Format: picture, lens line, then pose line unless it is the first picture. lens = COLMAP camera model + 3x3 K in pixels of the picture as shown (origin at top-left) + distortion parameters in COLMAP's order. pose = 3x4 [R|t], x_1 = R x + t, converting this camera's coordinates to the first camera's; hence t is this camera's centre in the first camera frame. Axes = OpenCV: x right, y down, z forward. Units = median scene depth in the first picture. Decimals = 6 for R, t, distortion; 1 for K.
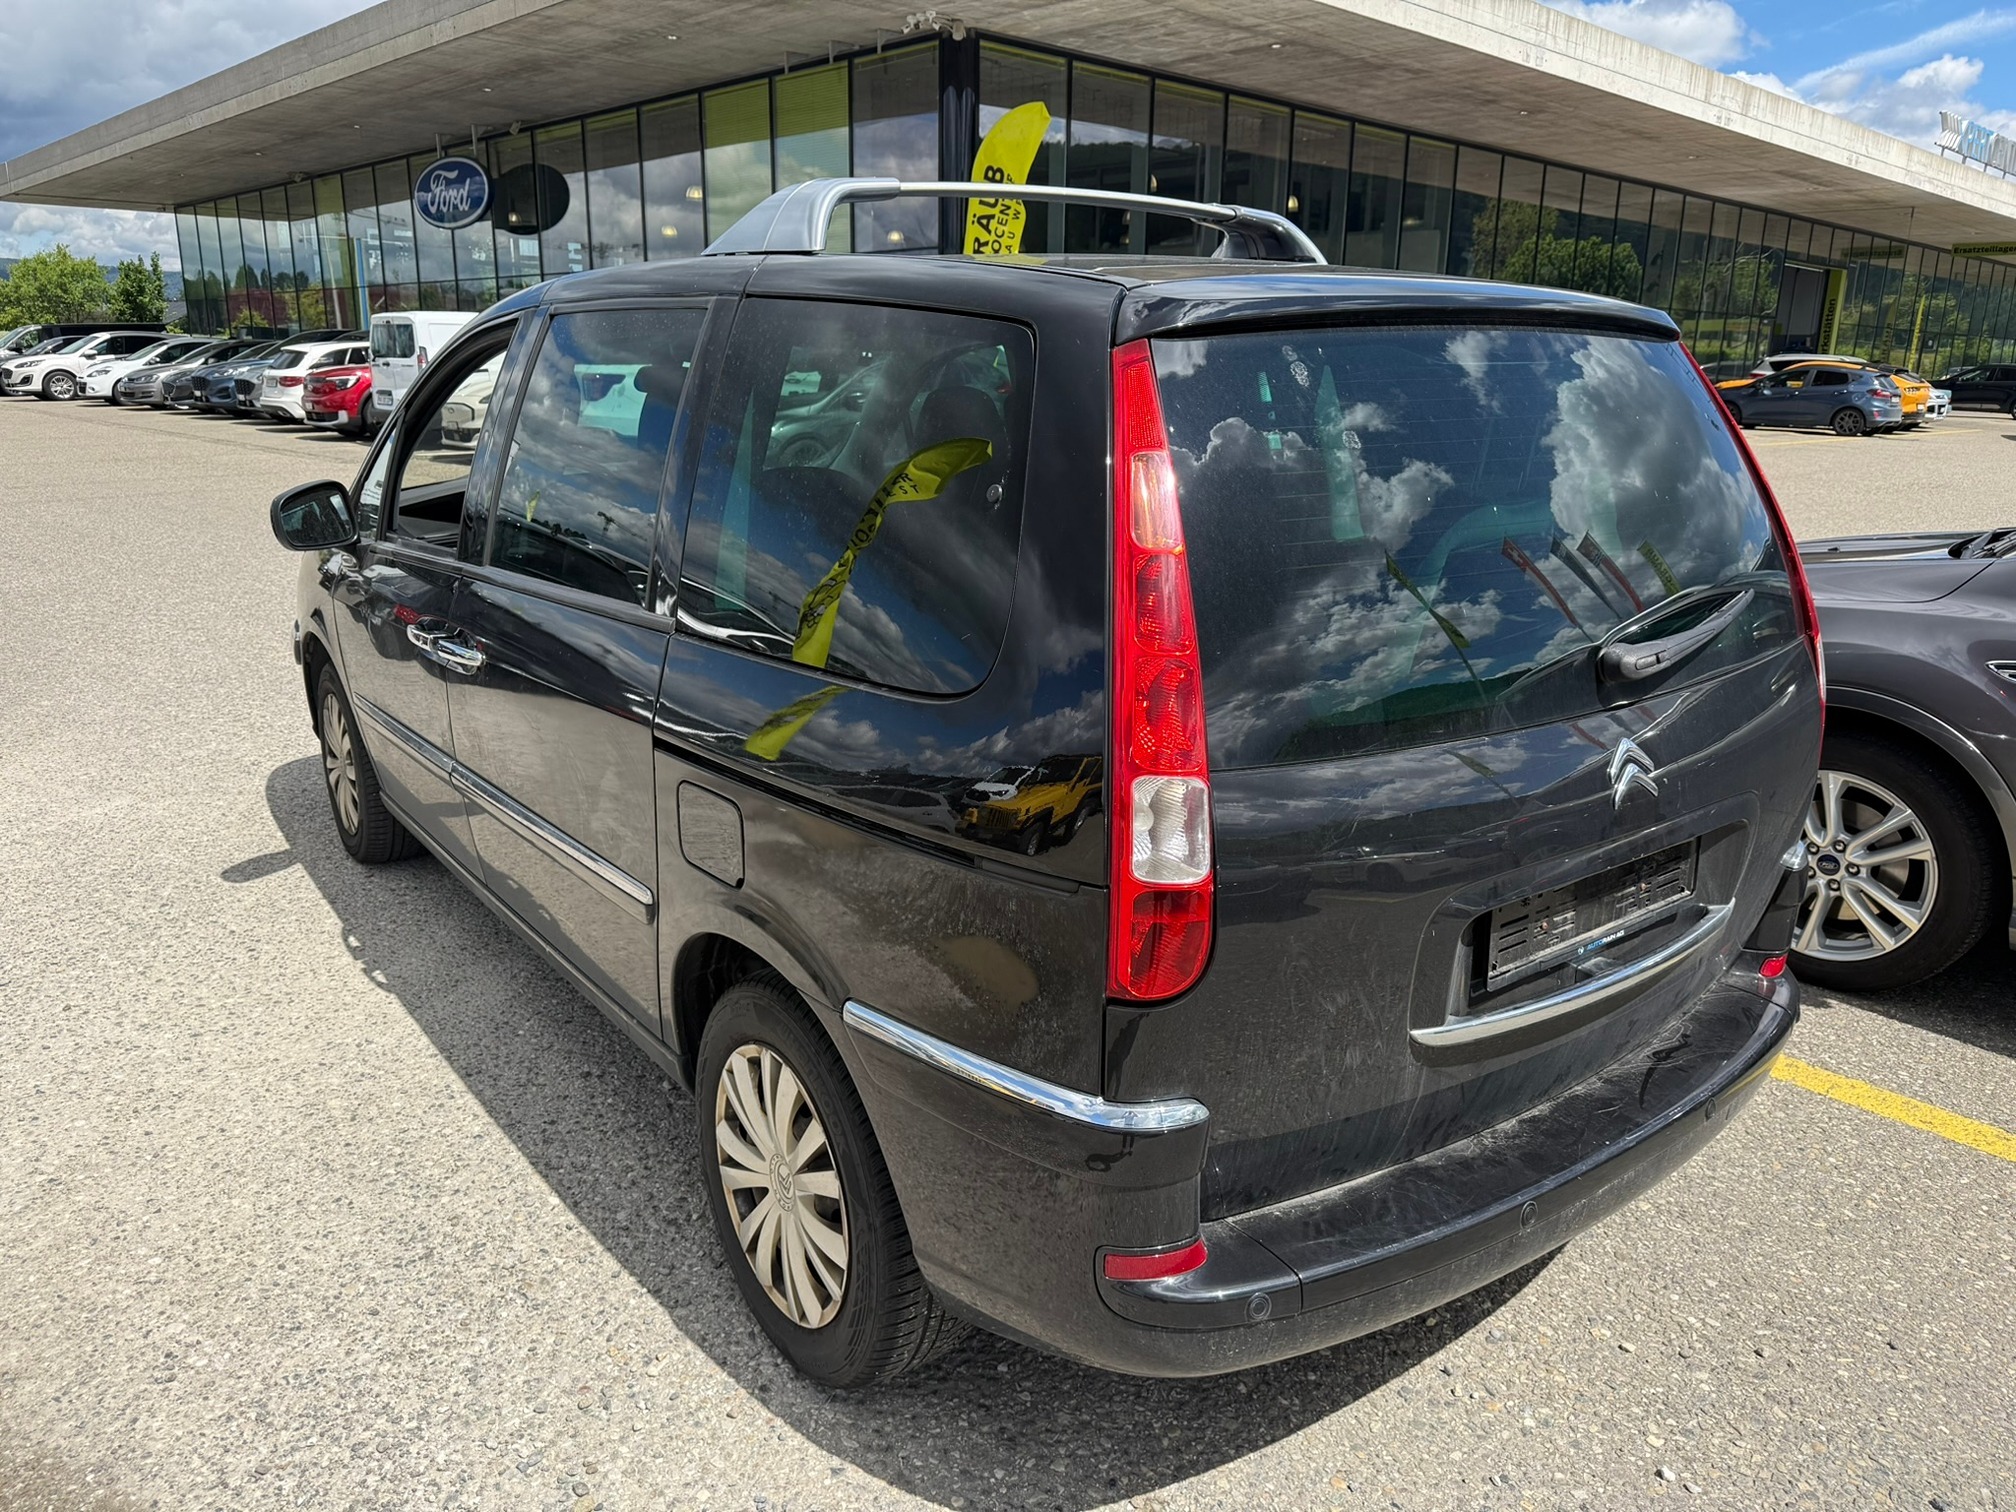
lens RADIAL K [[1430.7, 0, 991.3], [0, 1430.7, 766.5], [0, 0, 1]] dist [0.004353, -0.007998]
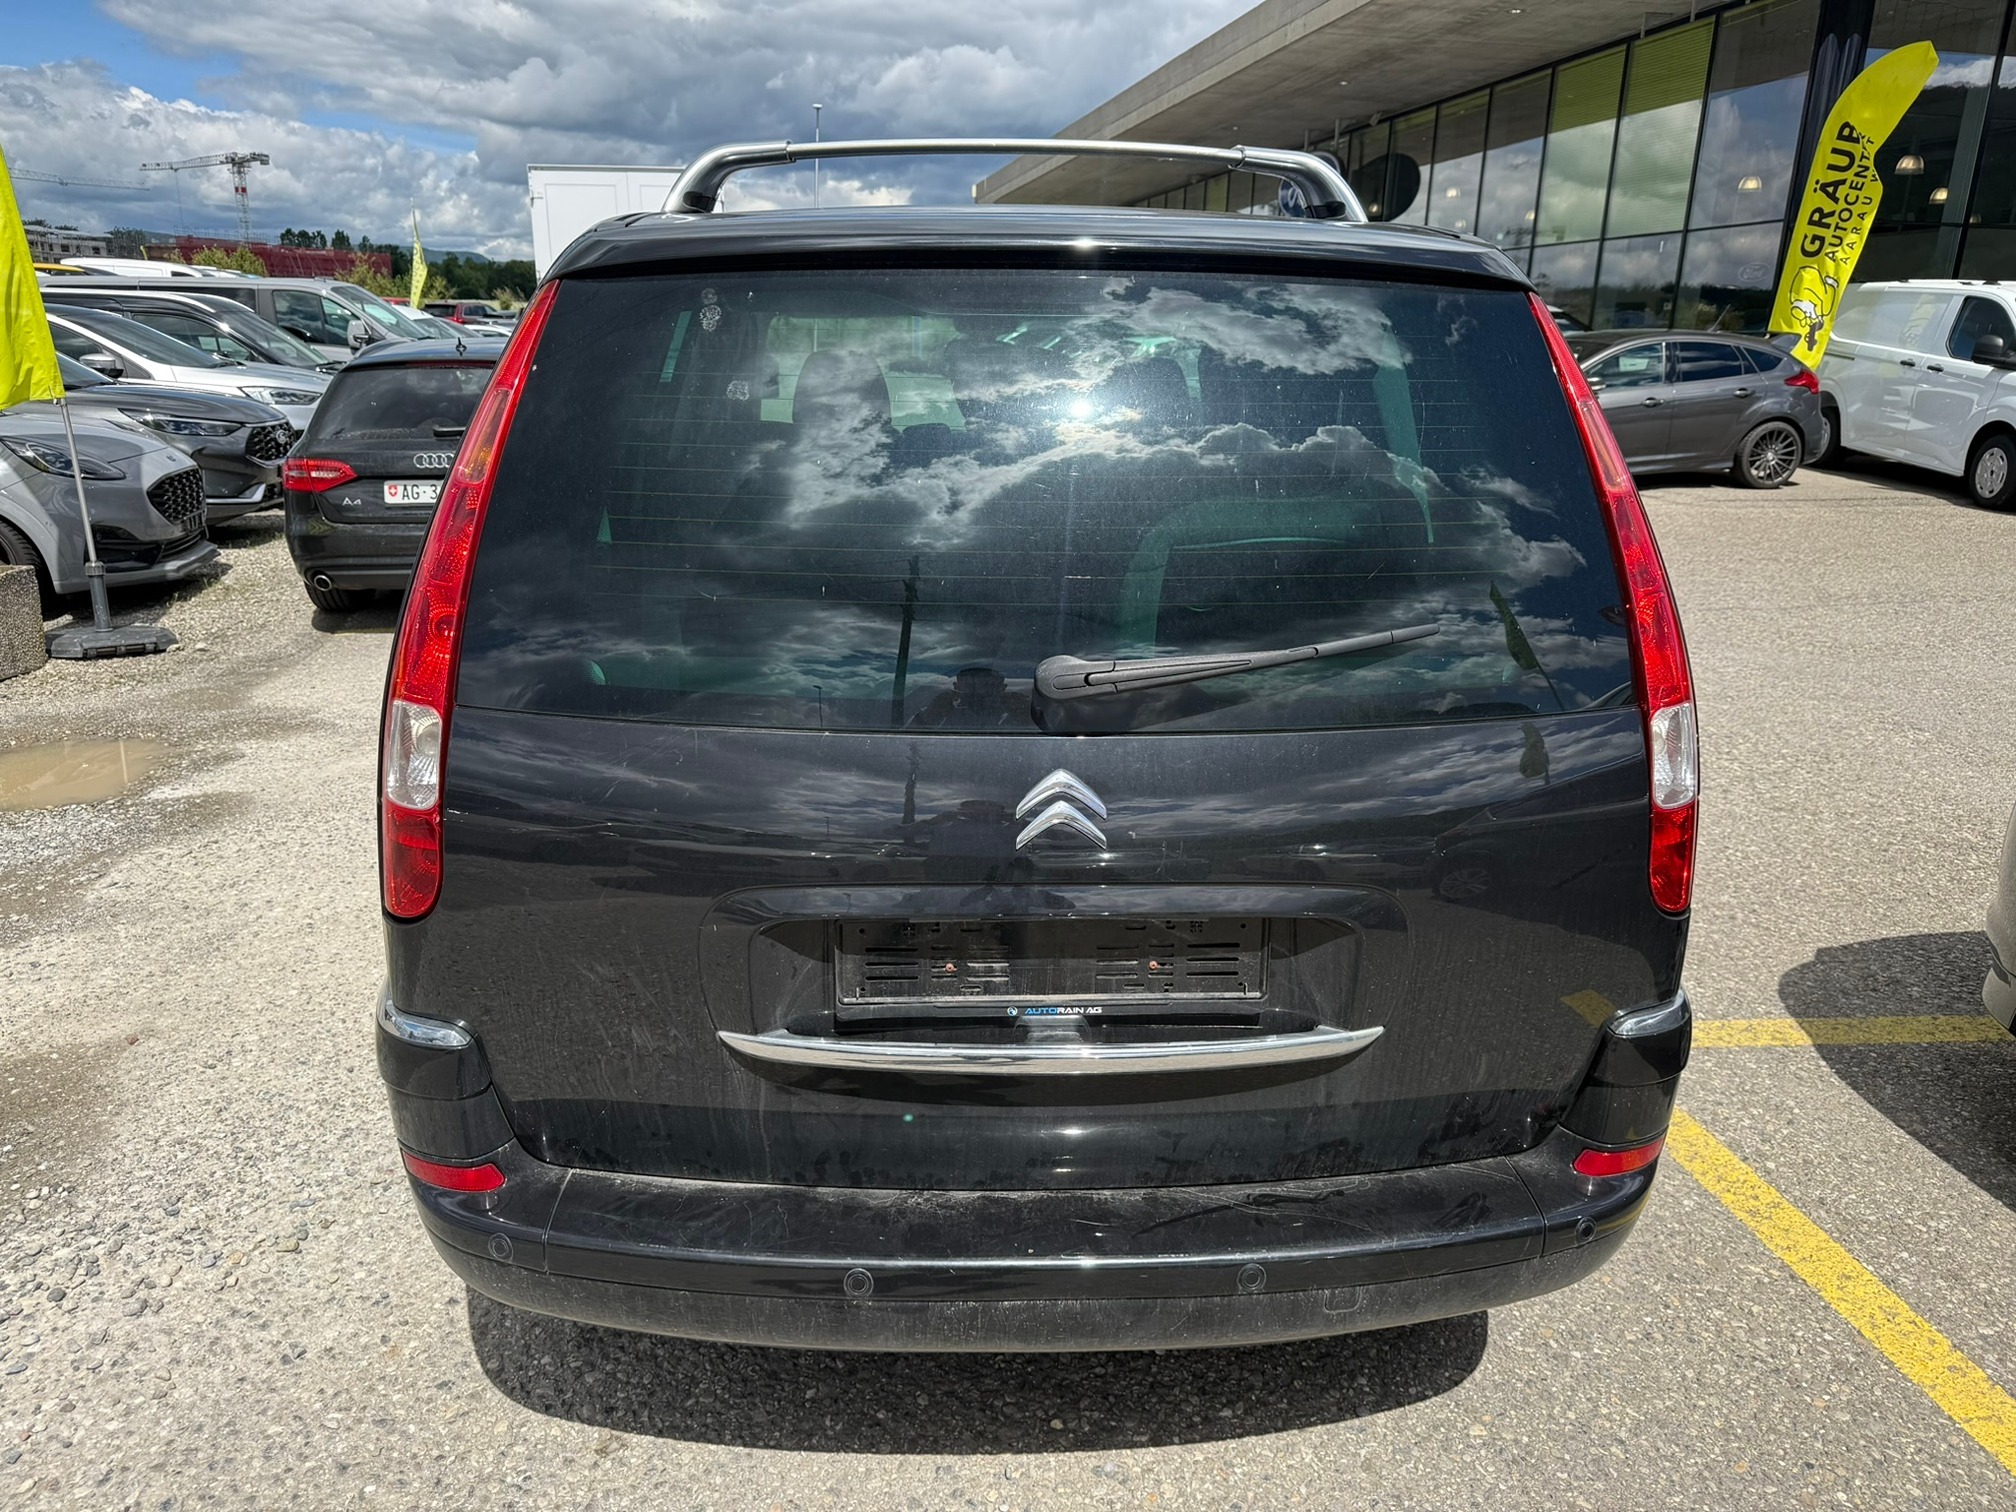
lens RADIAL K [[1430.7, 0, 991.3], [0, 1430.7, 766.5], [0, 0, 1]] dist [0.004353, -0.007998]
pose [[0.833328, 0.163956, -0.527905, 0.073299], [-0.160981, 0.985587, 0.051984, -0.004928], [0.528819, 0.041663, 0.847711, 0.024444]]
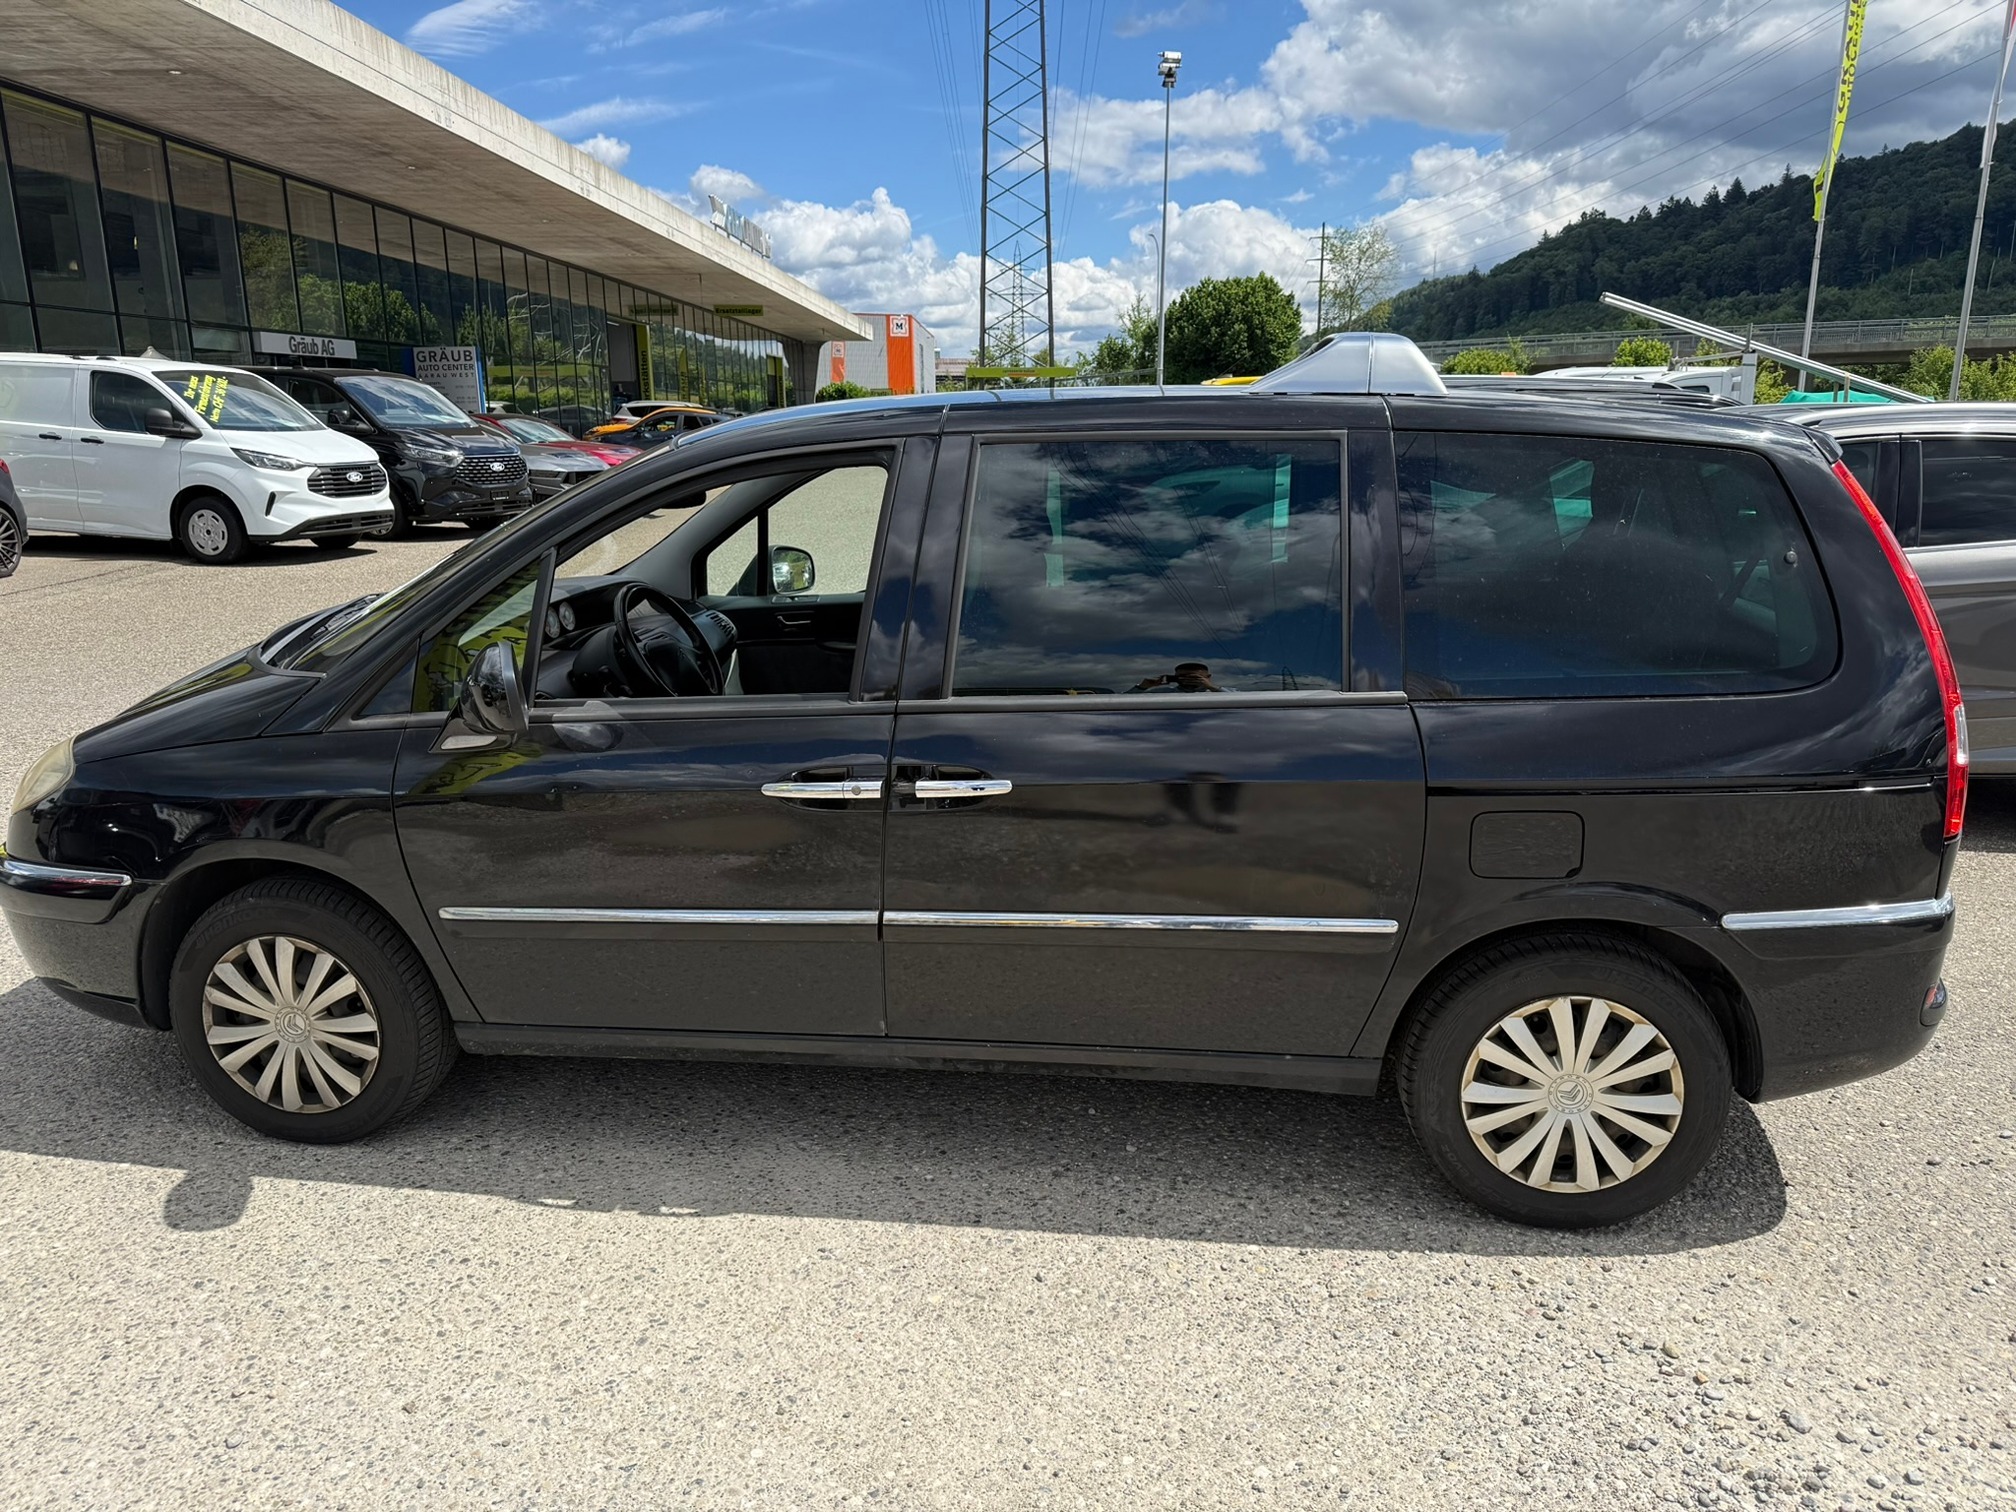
lens RADIAL K [[1439.0, 0, 999.9], [0, 1439.0, 778.8], [0, 0, 1]] dist [-0.001406, -0.006592]
pose [[0.688303, -0.197138, 0.698123, -0.142311], [0.210974, 0.975168, 0.067364, -0.020243], [-0.694067, 0.100919, 0.712802, 0.039774]]
